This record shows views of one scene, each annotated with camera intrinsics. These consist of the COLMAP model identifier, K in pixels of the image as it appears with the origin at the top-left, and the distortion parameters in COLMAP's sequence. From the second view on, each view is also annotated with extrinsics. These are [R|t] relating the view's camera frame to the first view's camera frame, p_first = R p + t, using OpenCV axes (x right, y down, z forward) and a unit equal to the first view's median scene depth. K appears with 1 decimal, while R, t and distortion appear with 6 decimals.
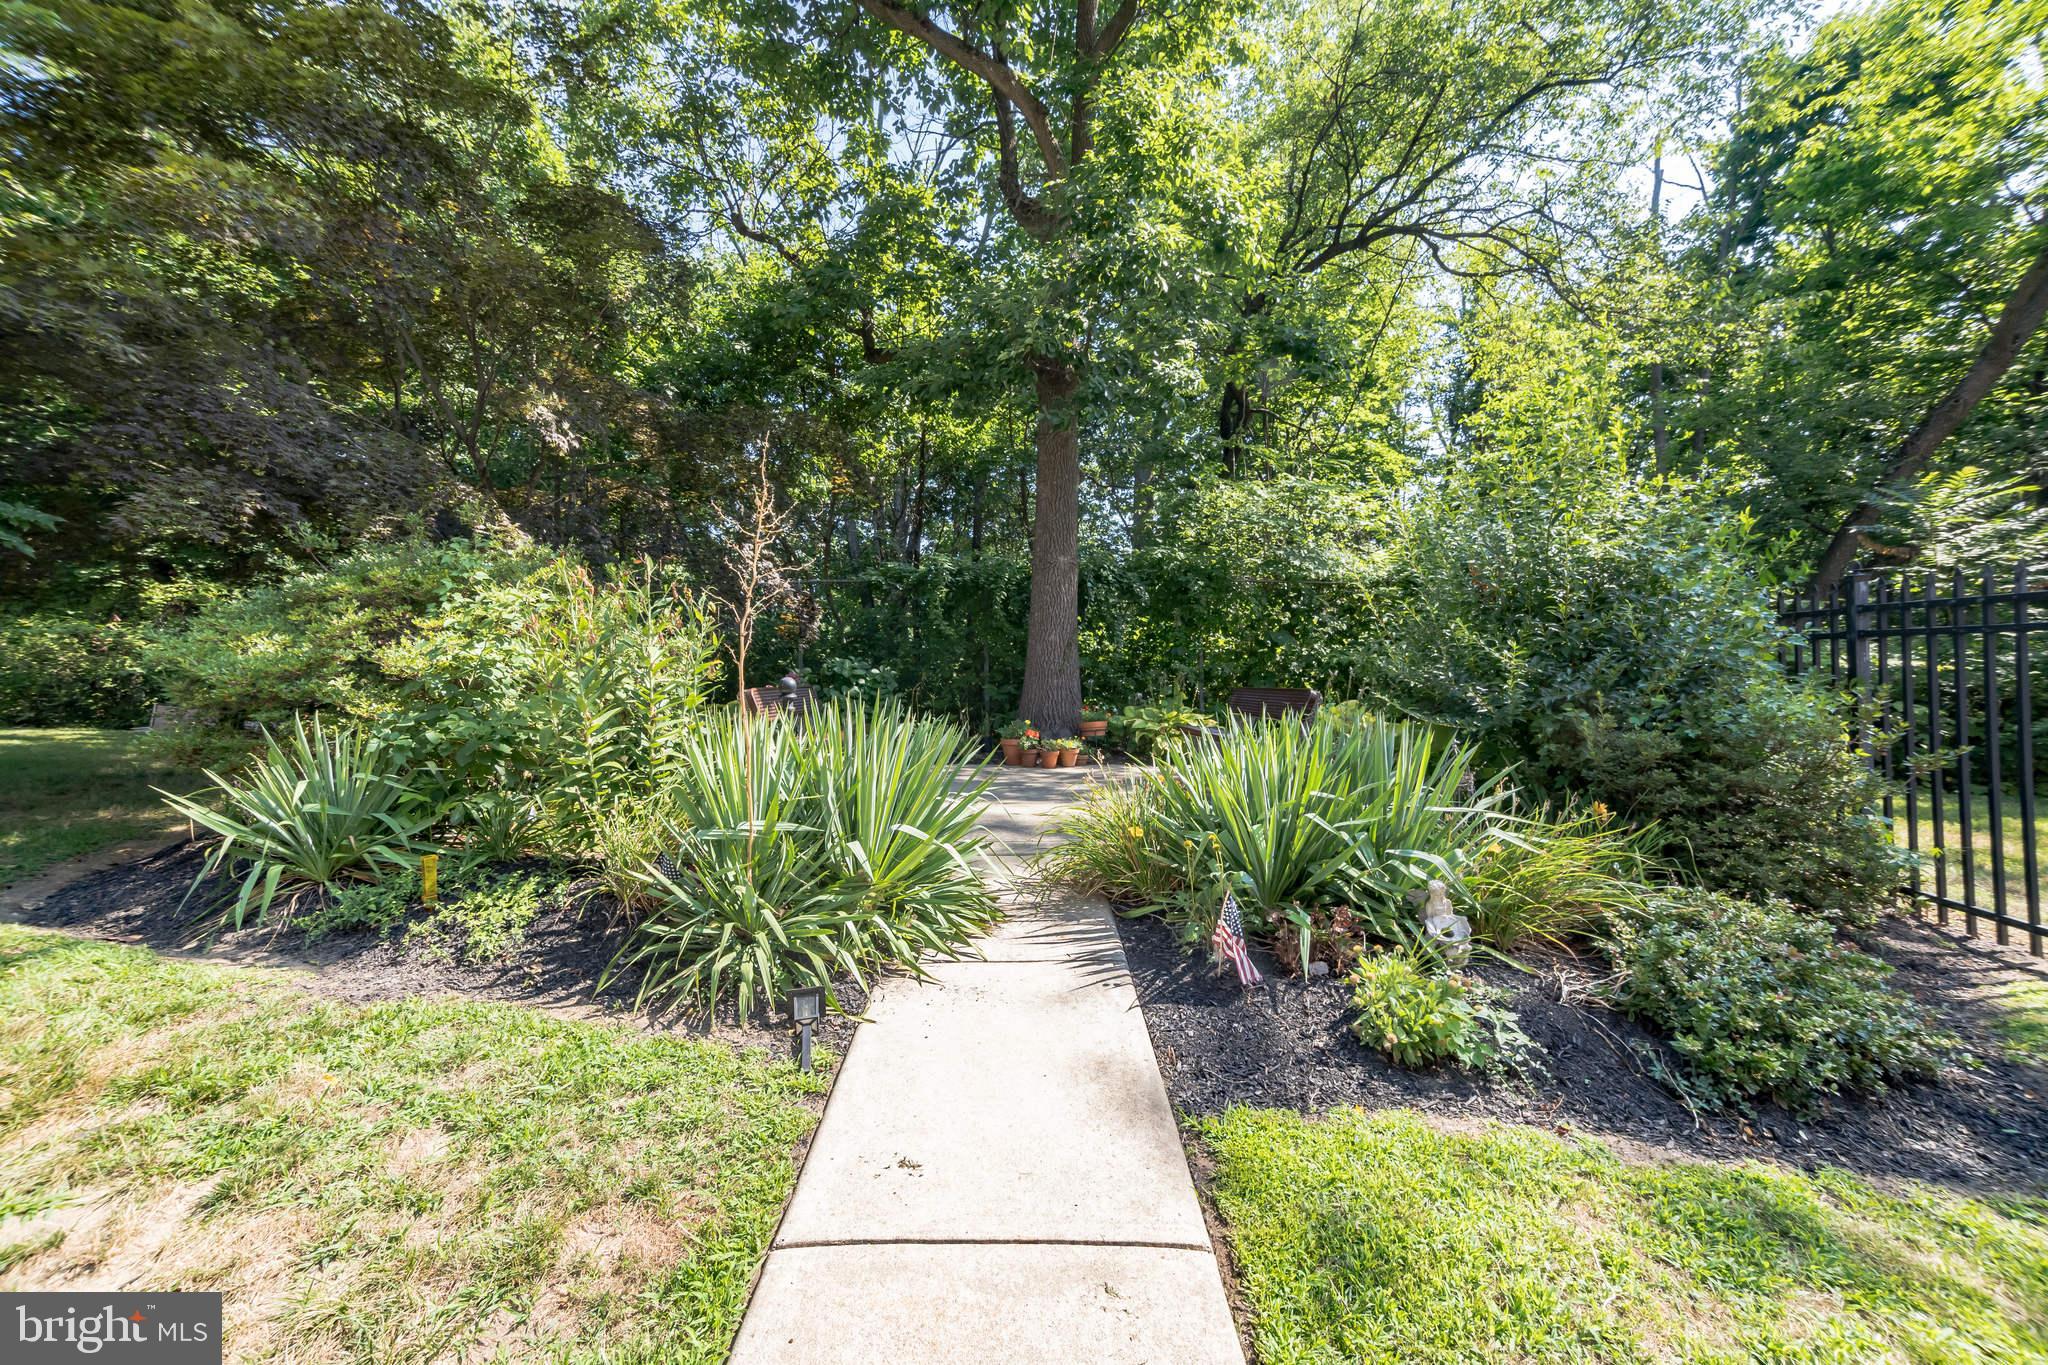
lens RADIAL K [[821.4, 0, 1027.9], [0, 821.4, 679.8], [0, 0, 1]] dist [-0.001734, 0.000093]
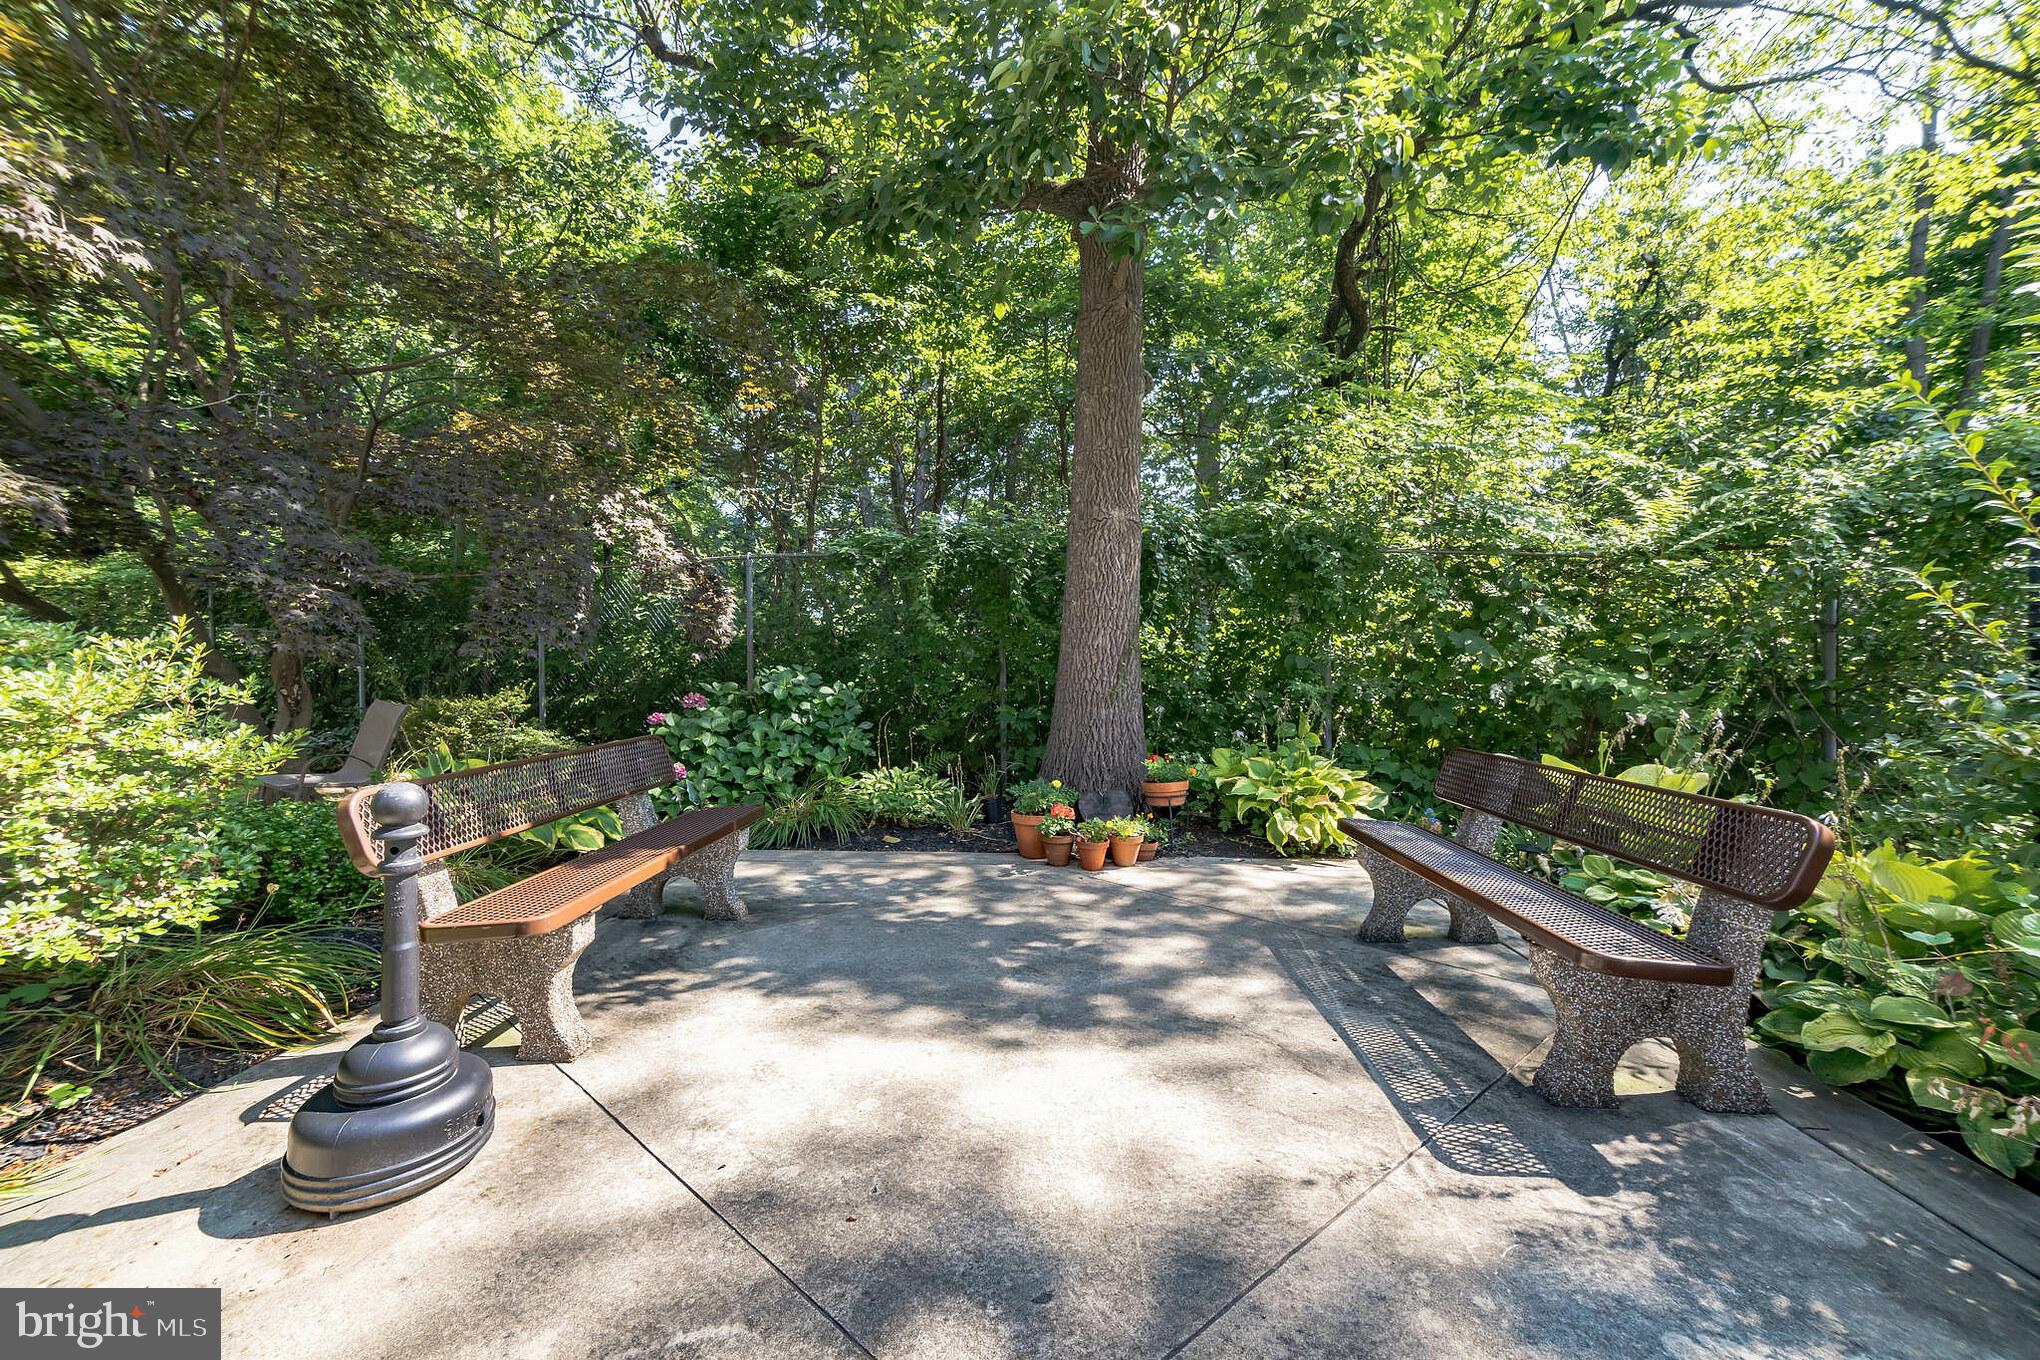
lens RADIAL K [[907.7, 0, 1014.5], [0, 907.7, 682.3], [0, 0, 1]] dist [-0.001117, -0.000069]
pose [[0.997940, 0.006655, -0.063812, 0.009245], [-0.005867, 0.999904, 0.012529, -0.026874], [0.063889, -0.012129, 0.997883, 0.289601]]
